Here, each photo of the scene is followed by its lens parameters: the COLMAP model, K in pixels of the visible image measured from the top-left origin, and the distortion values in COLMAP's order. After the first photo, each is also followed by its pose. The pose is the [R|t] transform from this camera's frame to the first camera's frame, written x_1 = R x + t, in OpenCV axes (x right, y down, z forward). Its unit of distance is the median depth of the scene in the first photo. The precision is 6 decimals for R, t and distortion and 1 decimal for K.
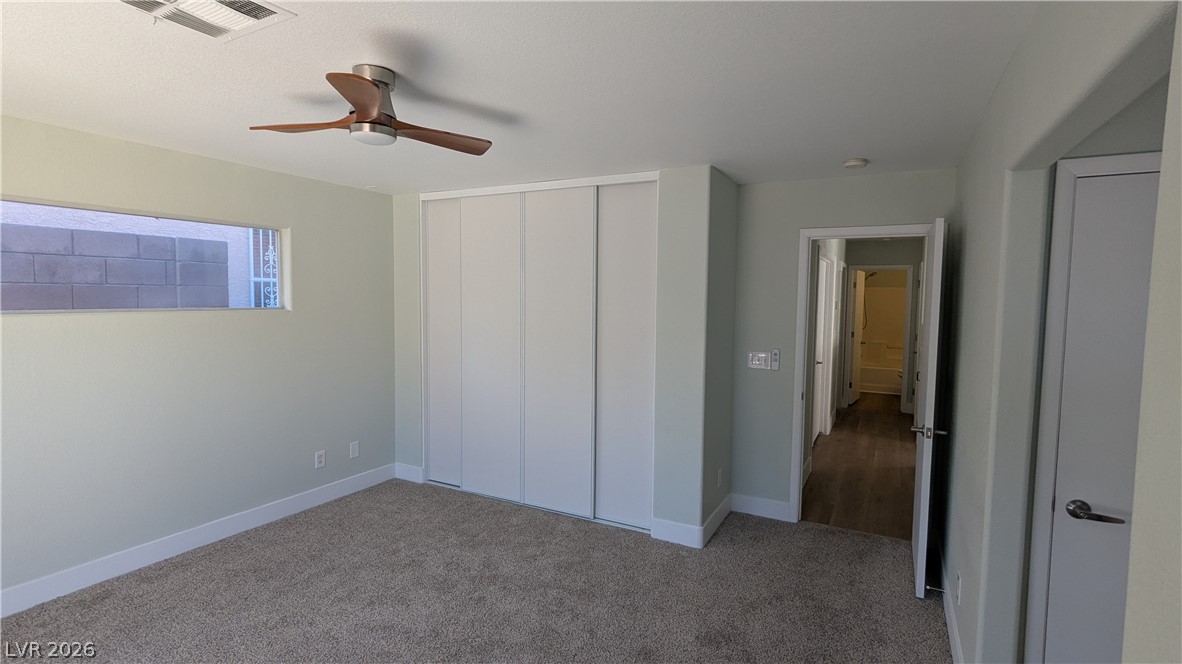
lens RADIAL K [[556.3, 0, 591.3], [0, 556.3, 327.8], [0, 0, 1]] dist [-0.001214, 0.001378]
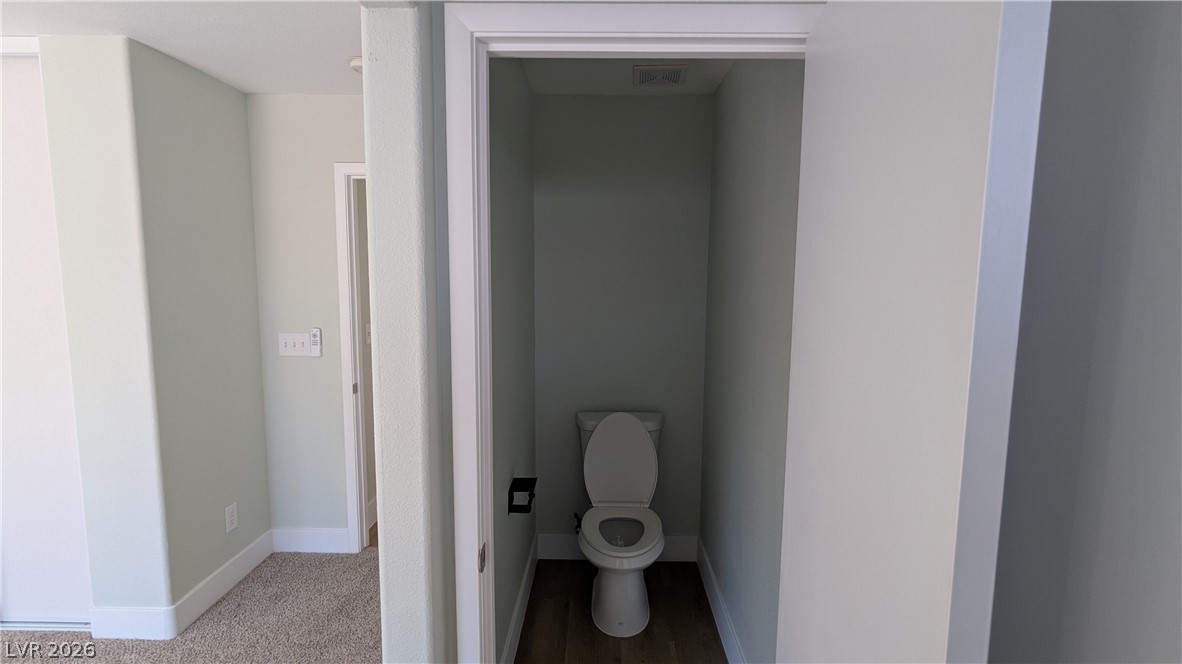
lens RADIAL K [[556.3, 0, 583.7], [0, 556.3, 326.4], [0, 0, 1]] dist [-0.001214, 0.001378]
pose [[0.895526, -0.053669, 0.441762, 0.330947], [0.028018, 0.997531, 0.064391, -0.001285], [-0.444127, -0.045287, 0.894819, 0.191196]]
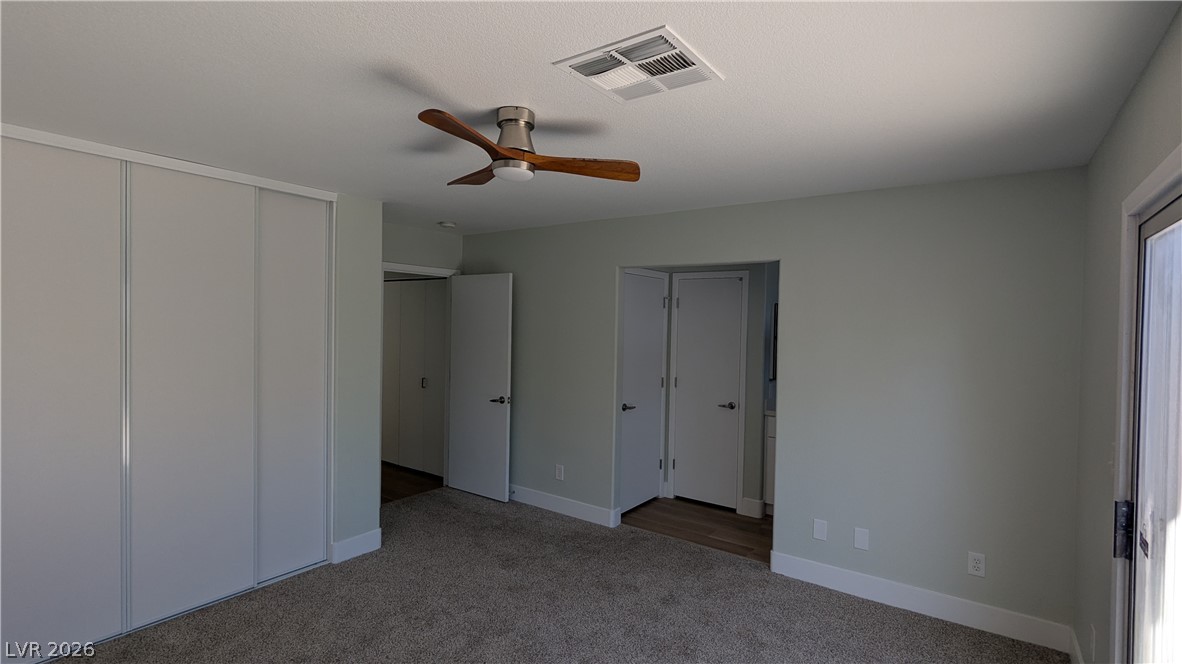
lens RADIAL K [[556.3, 0, 582.3], [0, 556.3, 328.1], [0, 0, 1]] dist [-0.001214, 0.001378]
pose [[0.151163, -0.019576, 0.988315, -0.749858], [0.047312, 0.998801, 0.012548, -0.028302], [-0.987376, 0.044862, 0.151908, 0.384814]]
